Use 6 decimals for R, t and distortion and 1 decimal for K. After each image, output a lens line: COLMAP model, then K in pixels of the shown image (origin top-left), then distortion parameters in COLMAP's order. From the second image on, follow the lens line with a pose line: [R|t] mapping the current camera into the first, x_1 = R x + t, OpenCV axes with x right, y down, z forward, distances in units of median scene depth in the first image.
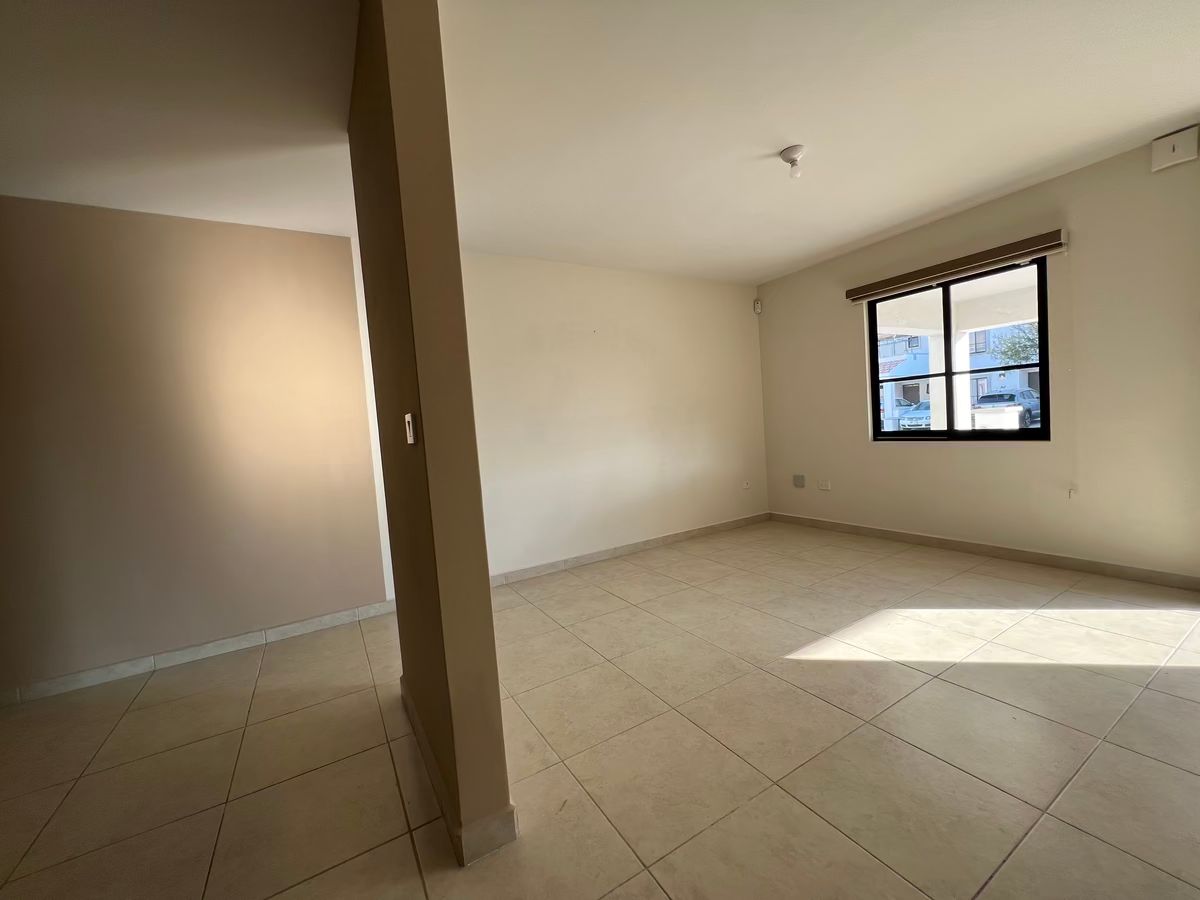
lens RADIAL K [[480.6, 0, 605.6], [0, 480.6, 454.8], [0, 0, 1]] dist [-0.000983, 0.000556]
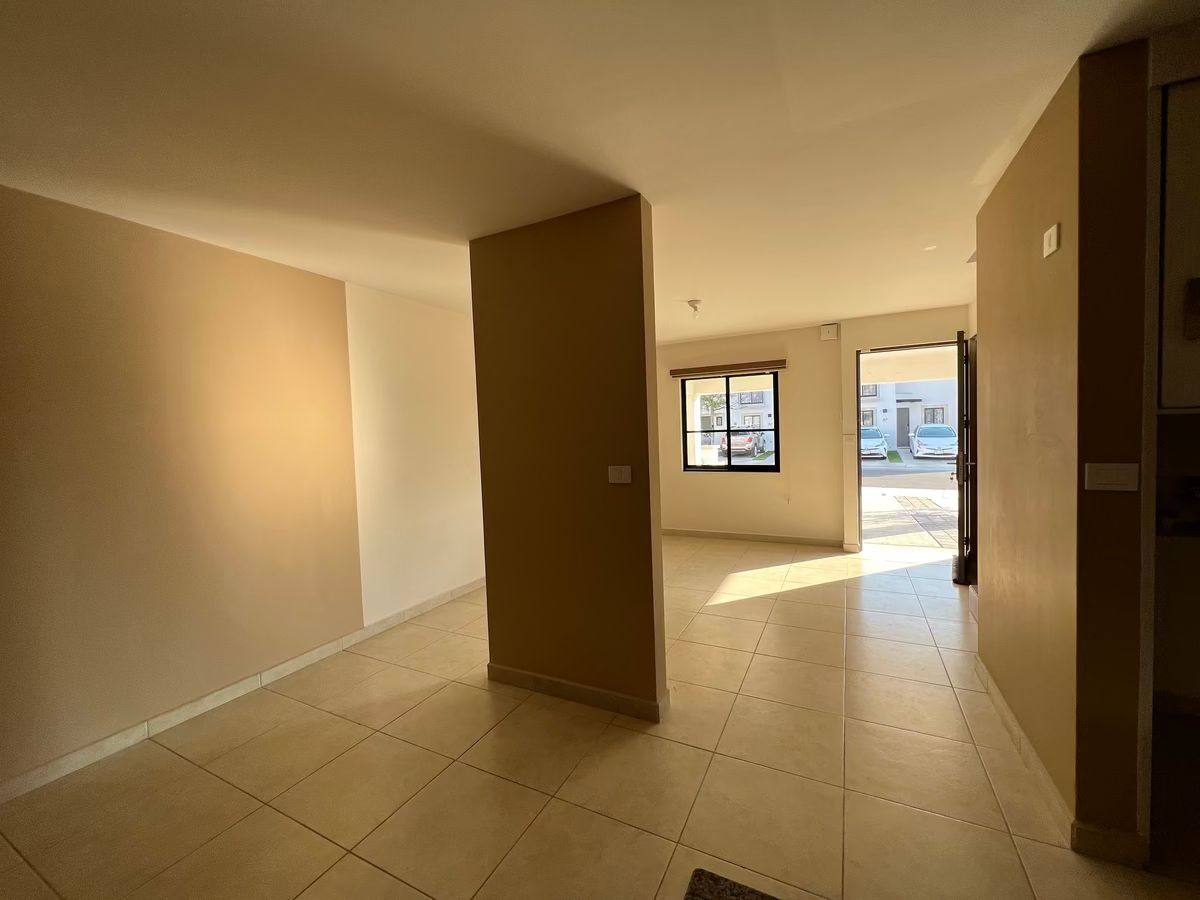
lens RADIAL K [[480.6, 0, 602.3], [0, 480.6, 454.4], [0, 0, 1]] dist [-0.000983, 0.000556]
pose [[0.849394, 0.016744, 0.527493, -0.636733], [0.009401, 0.998858, -0.046844, -0.020247], [-0.527675, 0.044748, 0.848267, -0.191312]]
